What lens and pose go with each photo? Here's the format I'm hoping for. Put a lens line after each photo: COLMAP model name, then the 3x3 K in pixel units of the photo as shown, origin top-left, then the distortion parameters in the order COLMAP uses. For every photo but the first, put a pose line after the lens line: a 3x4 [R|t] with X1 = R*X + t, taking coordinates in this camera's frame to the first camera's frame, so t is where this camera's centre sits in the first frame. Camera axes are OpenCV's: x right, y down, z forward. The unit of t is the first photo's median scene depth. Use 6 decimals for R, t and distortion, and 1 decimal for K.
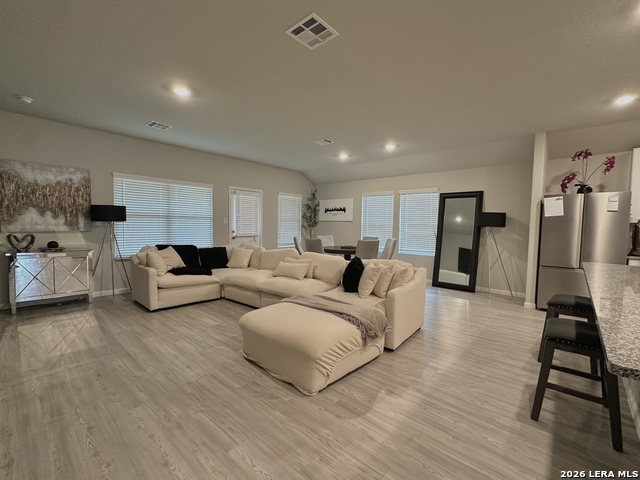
lens RADIAL K [[287.0, 0, 319.7], [0, 287.0, 240.4], [0, 0, 1]] dist [-0.003482, 0.000739]
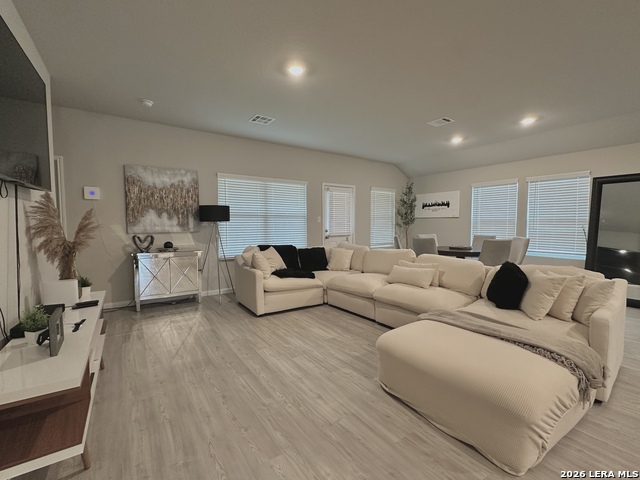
lens RADIAL K [[287.0, 0, 319.6], [0, 287.0, 240.1], [0, 0, 1]] dist [-0.003482, 0.000739]
pose [[0.971404, -0.003009, -0.237413, -0.153190], [0.003496, 0.999993, 0.001630, -0.002547], [0.237406, -0.002413, 0.971408, 0.122673]]
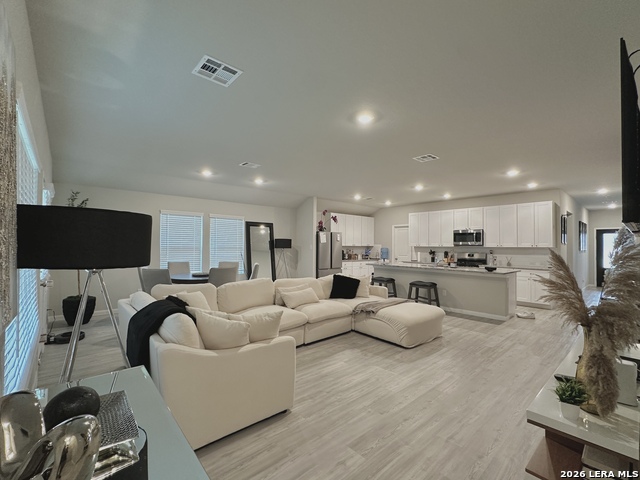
lens RADIAL K [[287.0, 0, 321.5], [0, 287.0, 242.3], [0, 0, 1]] dist [-0.003482, 0.000739]
pose [[0.106797, -0.005317, 0.994267, -1.074833], [0.043577, 0.999050, 0.000661, -0.087219], [-0.993325, 0.043256, 0.106928, 0.788961]]
